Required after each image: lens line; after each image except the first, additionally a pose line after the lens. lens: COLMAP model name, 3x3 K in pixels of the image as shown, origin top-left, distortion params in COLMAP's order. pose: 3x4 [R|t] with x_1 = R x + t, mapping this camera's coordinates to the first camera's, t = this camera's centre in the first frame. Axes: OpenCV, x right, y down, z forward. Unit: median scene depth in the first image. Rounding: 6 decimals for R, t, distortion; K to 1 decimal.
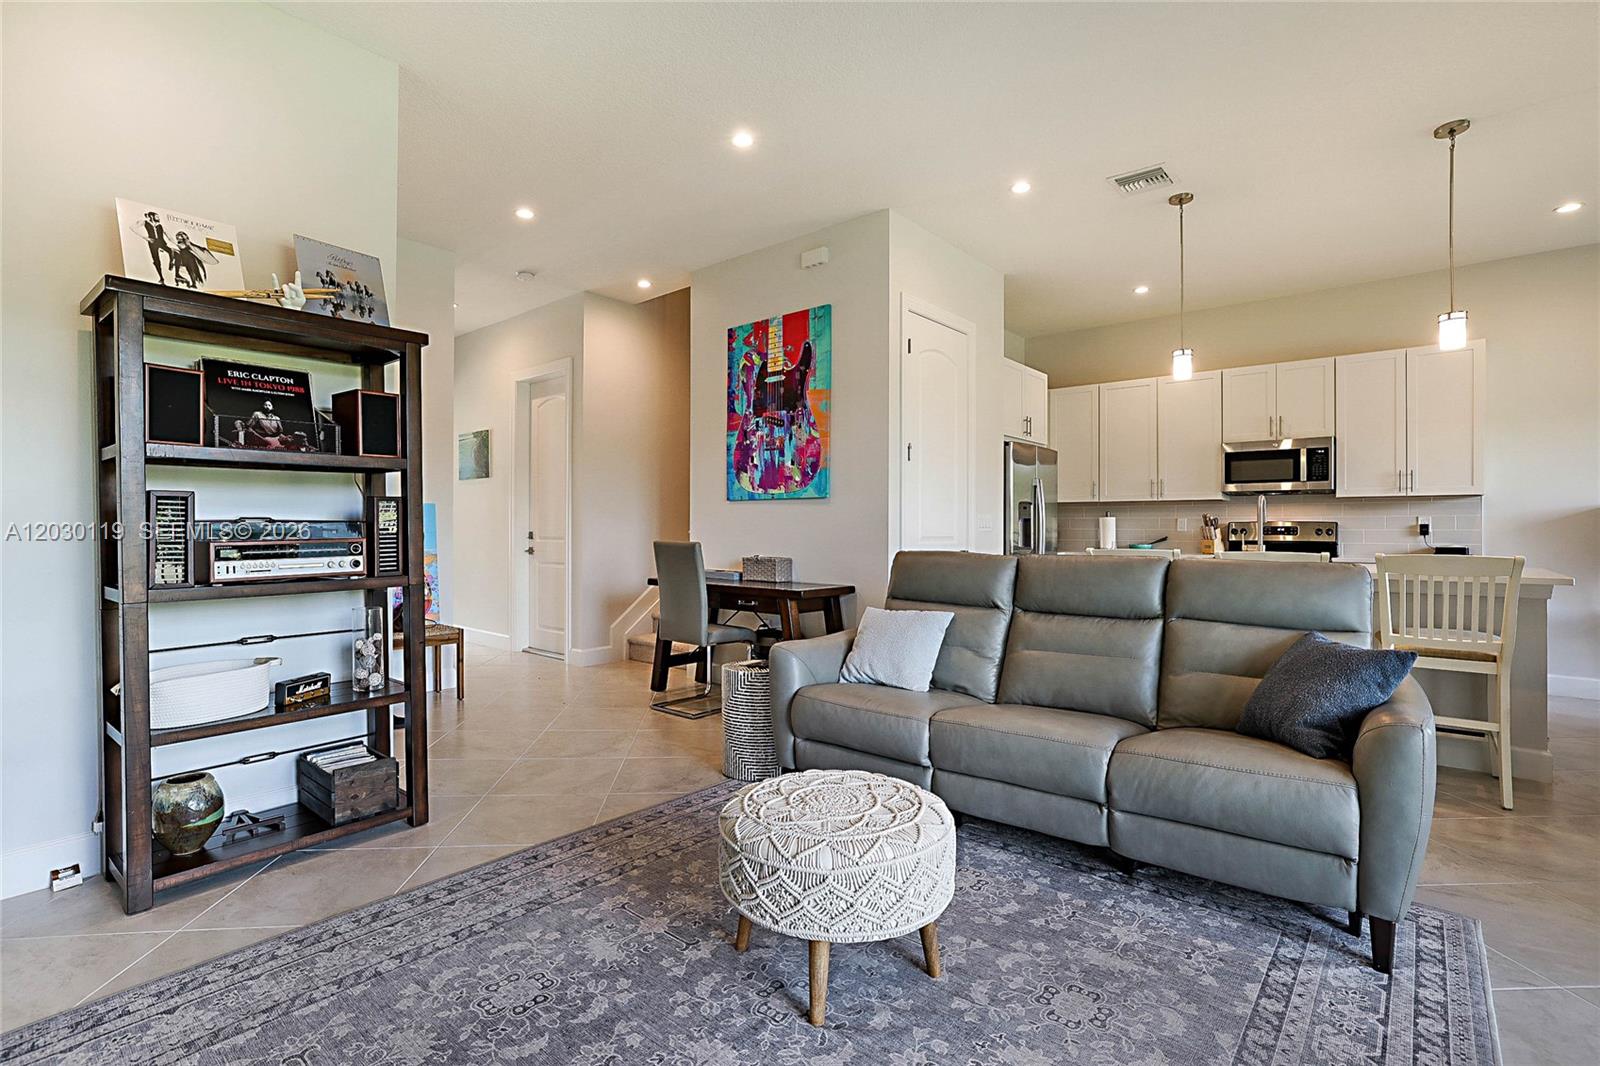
lens RADIAL K [[774.9, 0, 788.6], [0, 774.9, 527.7], [0, 0, 1]] dist [-0.046009, 0.024471]
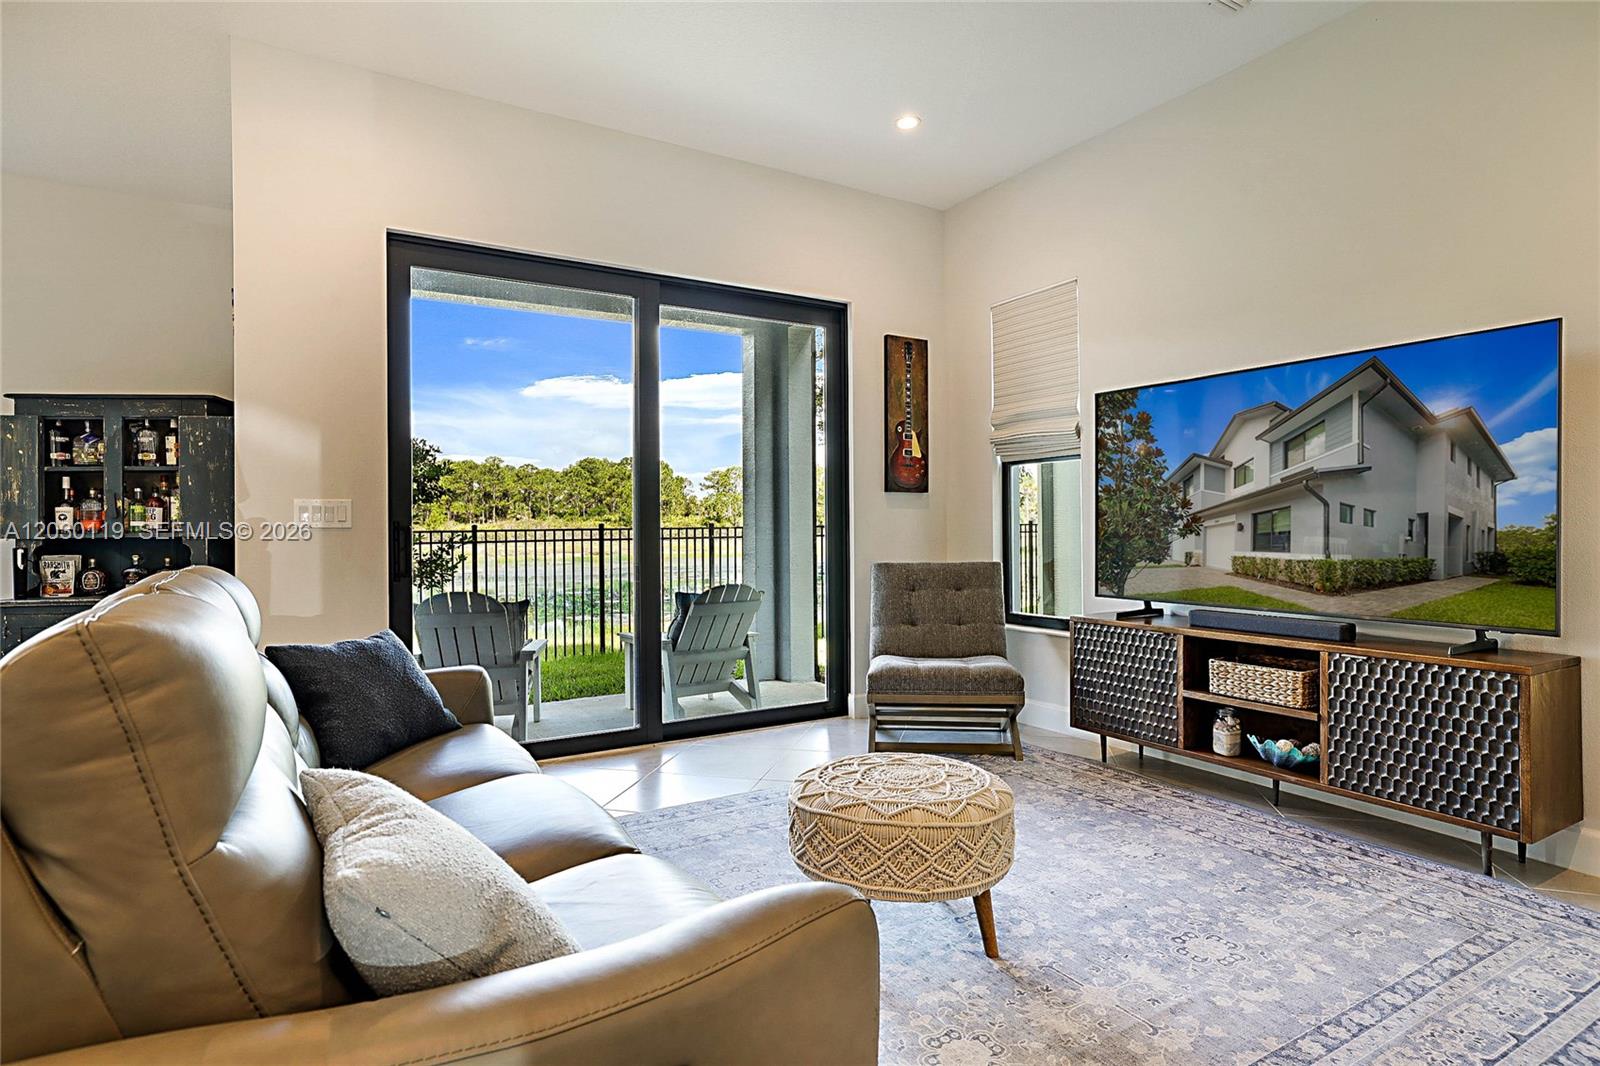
lens RADIAL K [[839.6, 0, 776.2], [0, 839.6, 528.6], [0, 0, 1]] dist [-0.039765, 0.034330]
pose [[-0.946338, 0.003419, 0.323162, -0.066987], [0.003761, 0.999993, 0.000433, 0.005373], [-0.323158, 0.001625, -0.946344, 0.957534]]
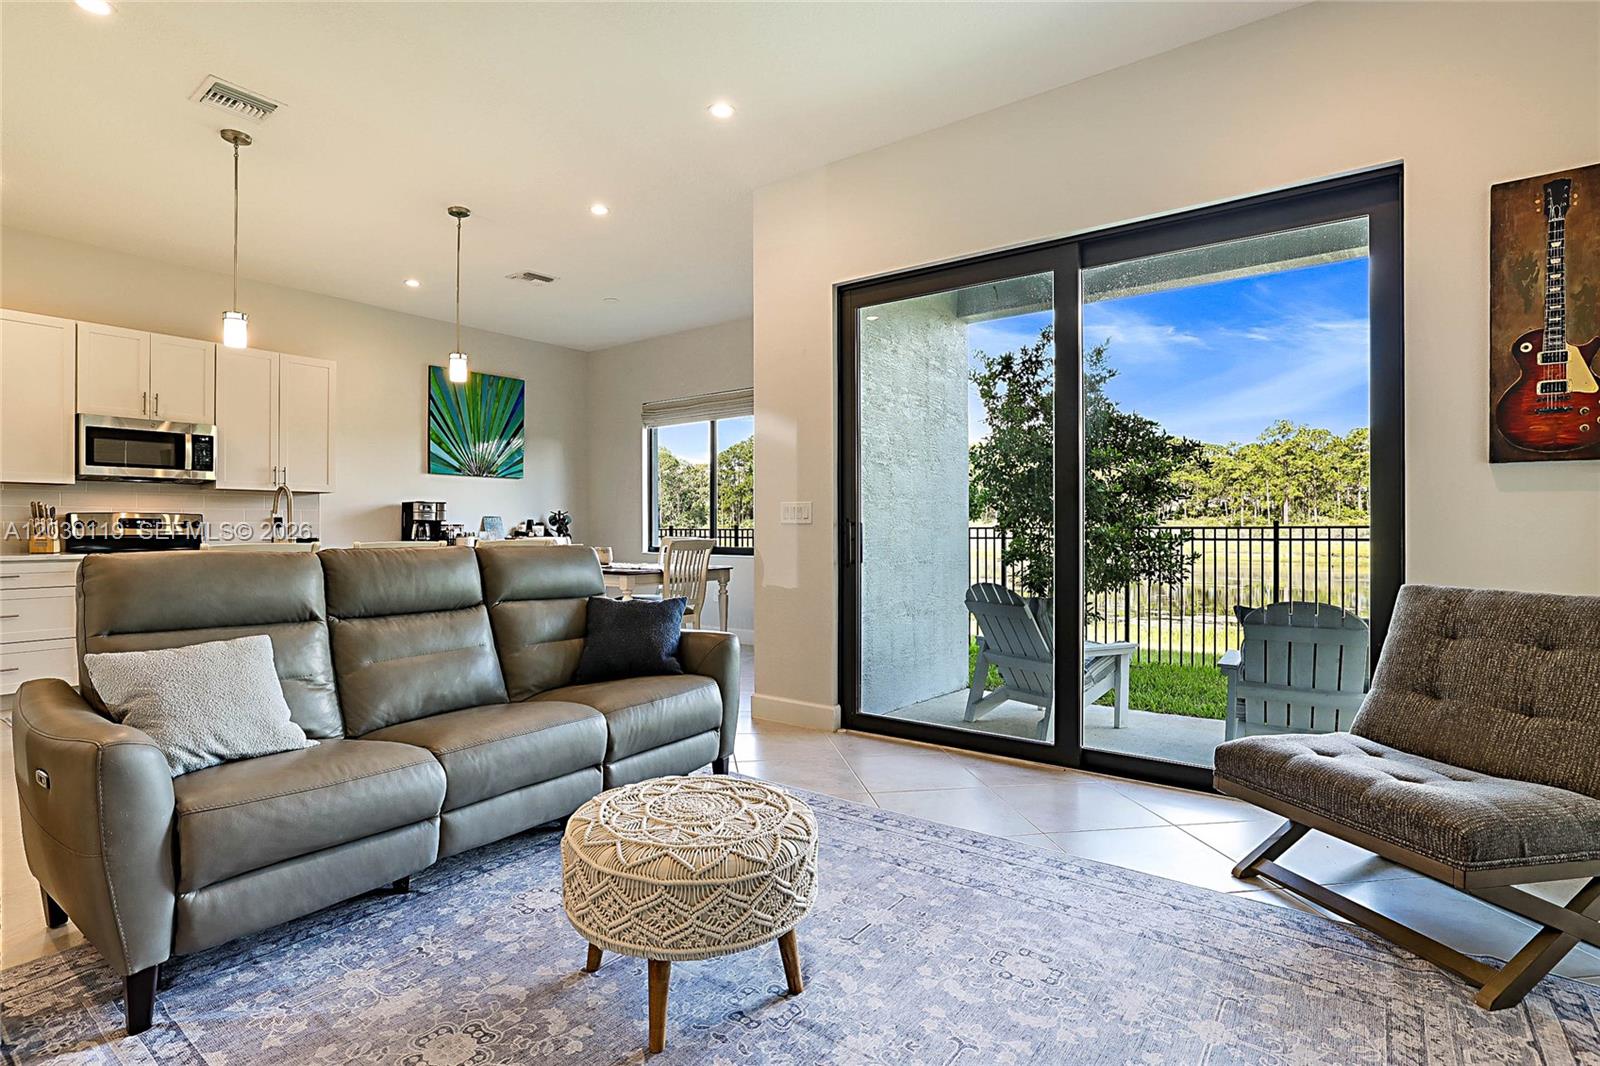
lens RADIAL K [[774.9, 0, 788.6], [0, 774.9, 527.7], [0, 0, 1]] dist [-0.046009, 0.024471]
pose [[-0.060662, -0.003970, 0.998150, -0.386591], [-0.002534, 0.999989, 0.003824, 0.005870], [-0.998155, -0.002298, -0.060672, 0.424767]]
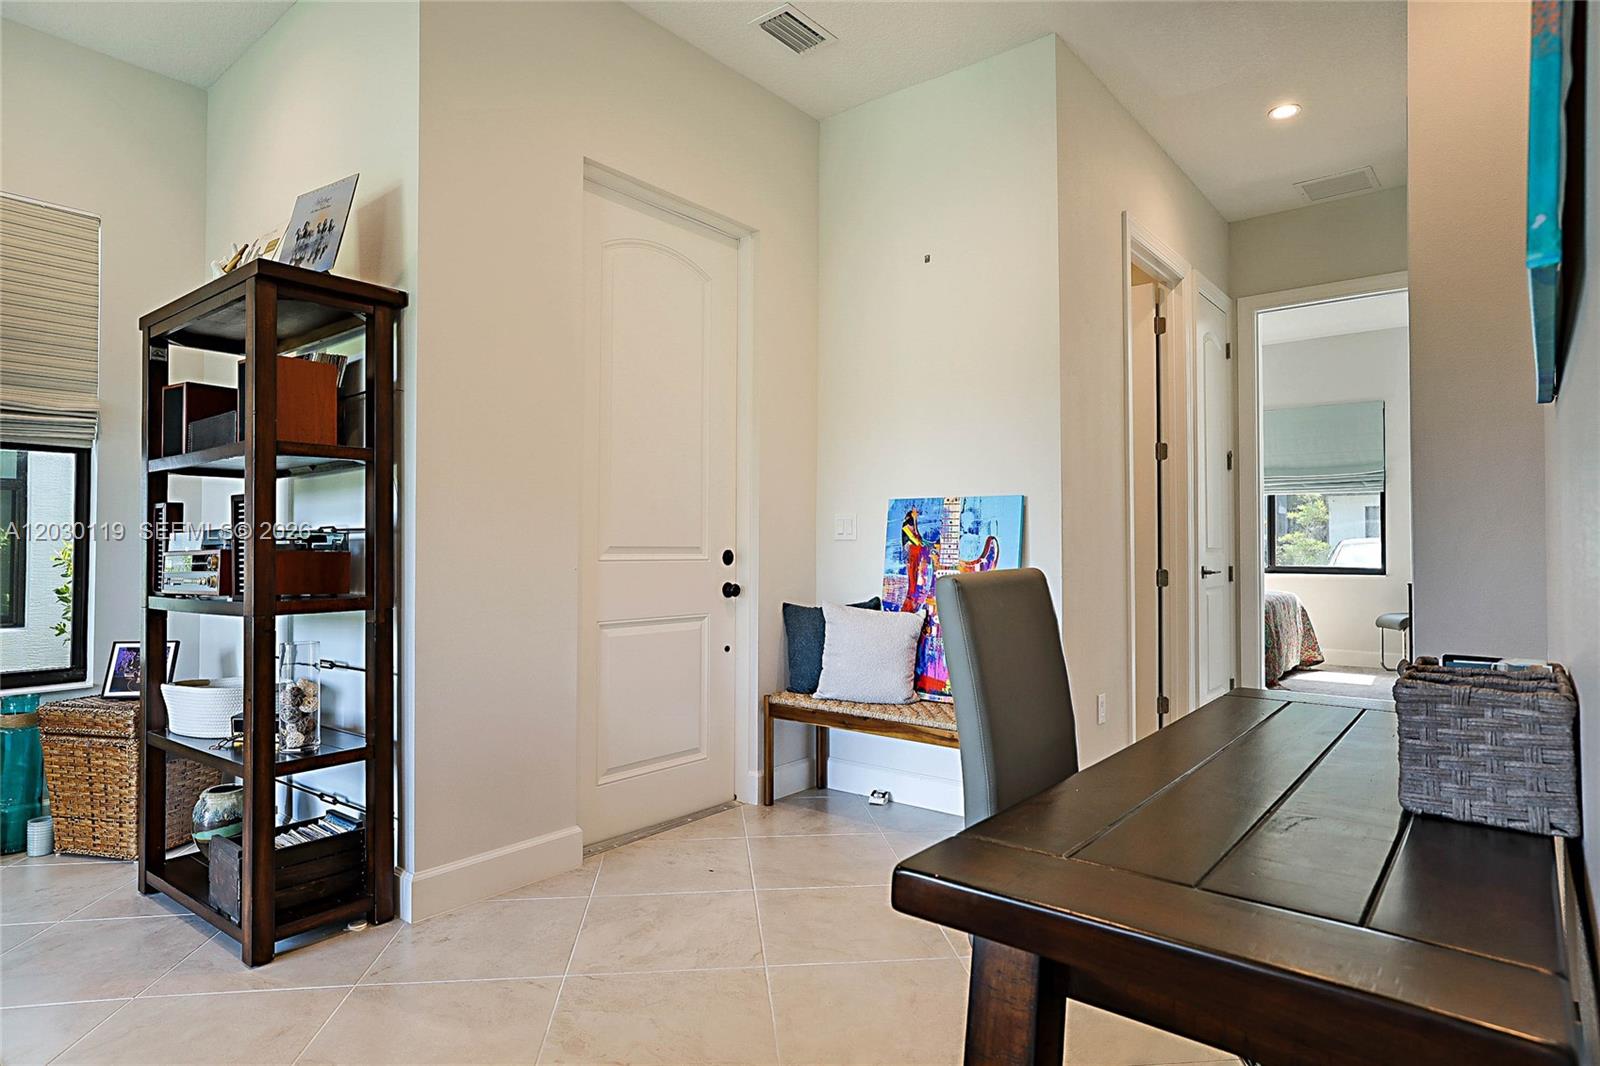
lens RADIAL K [[877.2, 0, 800.0], [0, 877.2, 533.0], [0, 0, 1]] dist [-0.001673, 0.000568]
pose [[0.029867, -0.022447, -0.999302, 0.218326], [0.003027, 0.999745, -0.022366, 0.011561], [0.999549, -0.002357, 0.029927, 0.960081]]
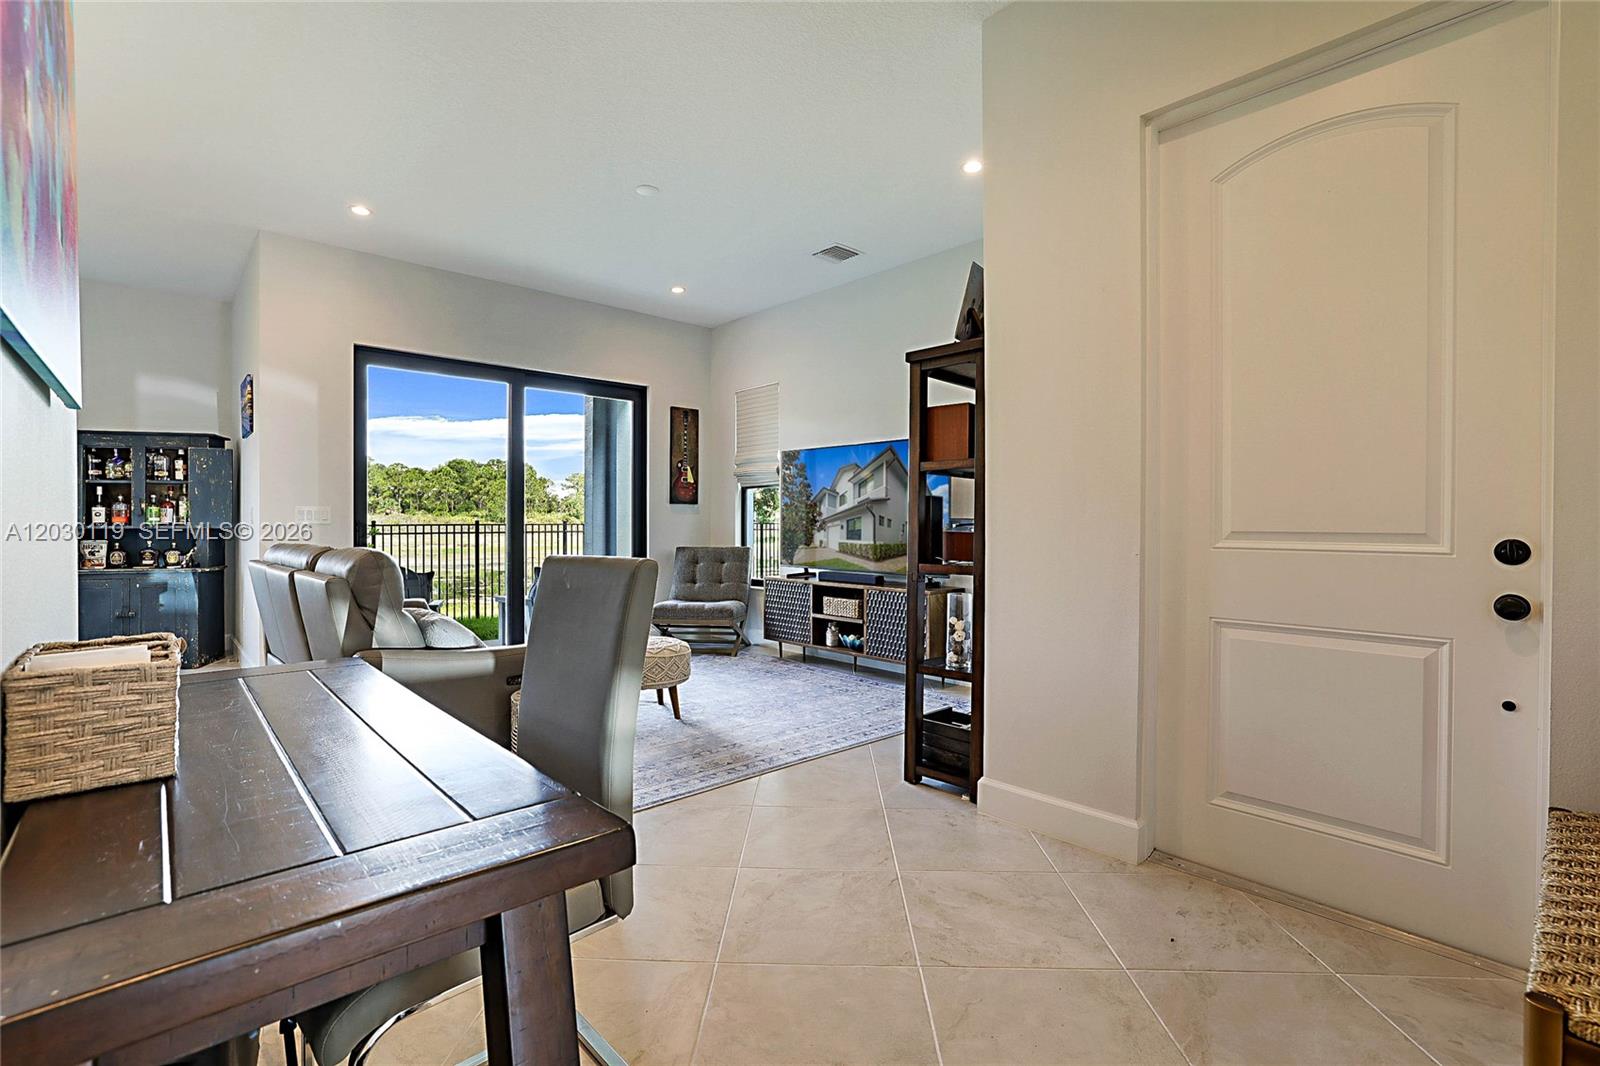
lens RADIAL K [[734.2, 0, 783.5], [0, 734.2, 524.8], [0, 0, 1]] dist [-0.043481, 0.022237]
pose [[-0.992120, -0.004322, 0.125213, -0.280906], [-0.004365, 0.999990, -0.000068, 0.002232], [-0.125212, -0.000614, -0.992130, 1.380882]]
